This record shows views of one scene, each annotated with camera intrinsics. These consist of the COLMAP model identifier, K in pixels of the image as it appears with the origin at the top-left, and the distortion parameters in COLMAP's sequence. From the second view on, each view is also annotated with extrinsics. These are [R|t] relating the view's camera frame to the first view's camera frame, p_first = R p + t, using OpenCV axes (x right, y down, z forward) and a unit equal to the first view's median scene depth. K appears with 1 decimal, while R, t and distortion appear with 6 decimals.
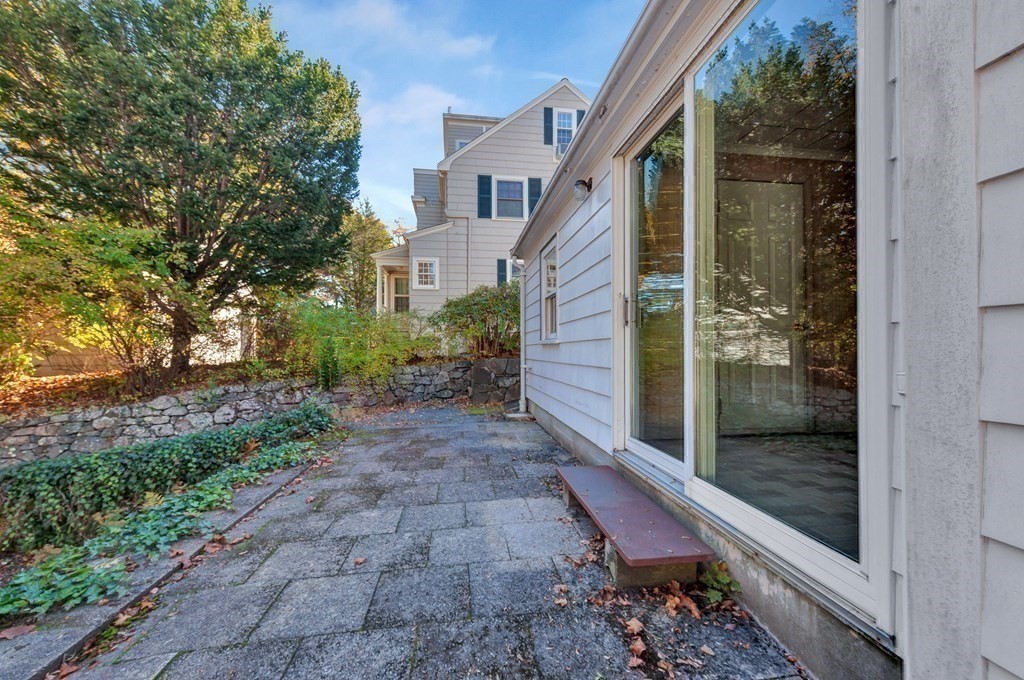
lens RADIAL K [[375.6, 0, 512.0], [0, 375.6, 340.0], [0, 0, 1]] dist [0.001973, -0.000022]
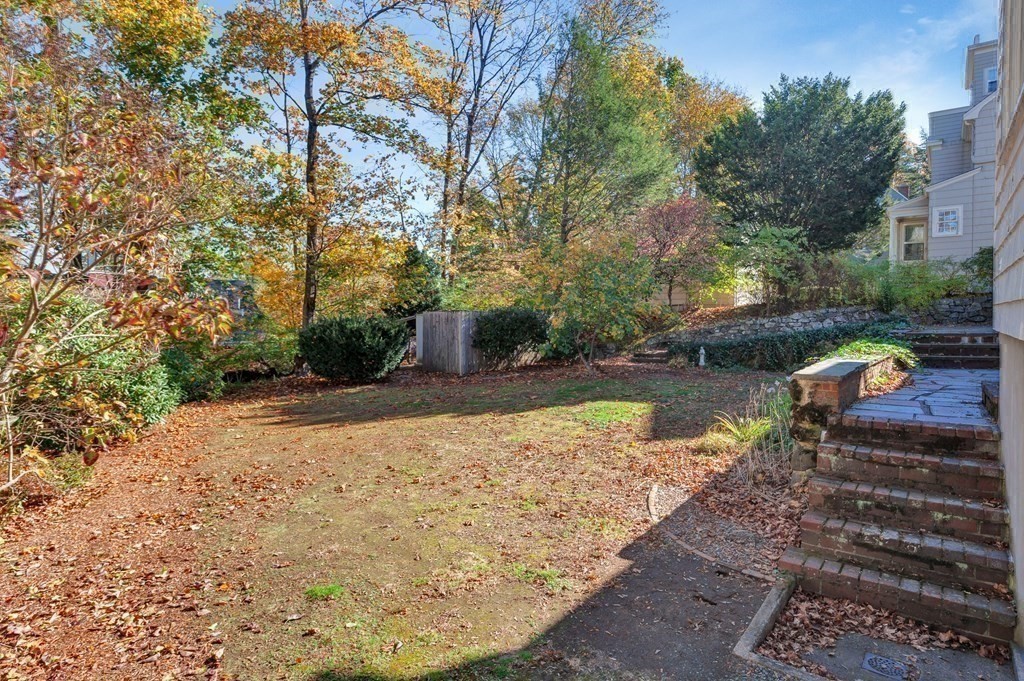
lens RADIAL K [[577.3, 0, 512.0], [0, 577.3, 340.5], [0, 0, 1]] dist [0.000688, -0.000560]
pose [[0.702800, 0.029576, -0.710772, 0.123913], [0.015331, 0.998274, 0.056698, 0.077698], [0.711222, -0.050744, 0.701134, -1.650374]]
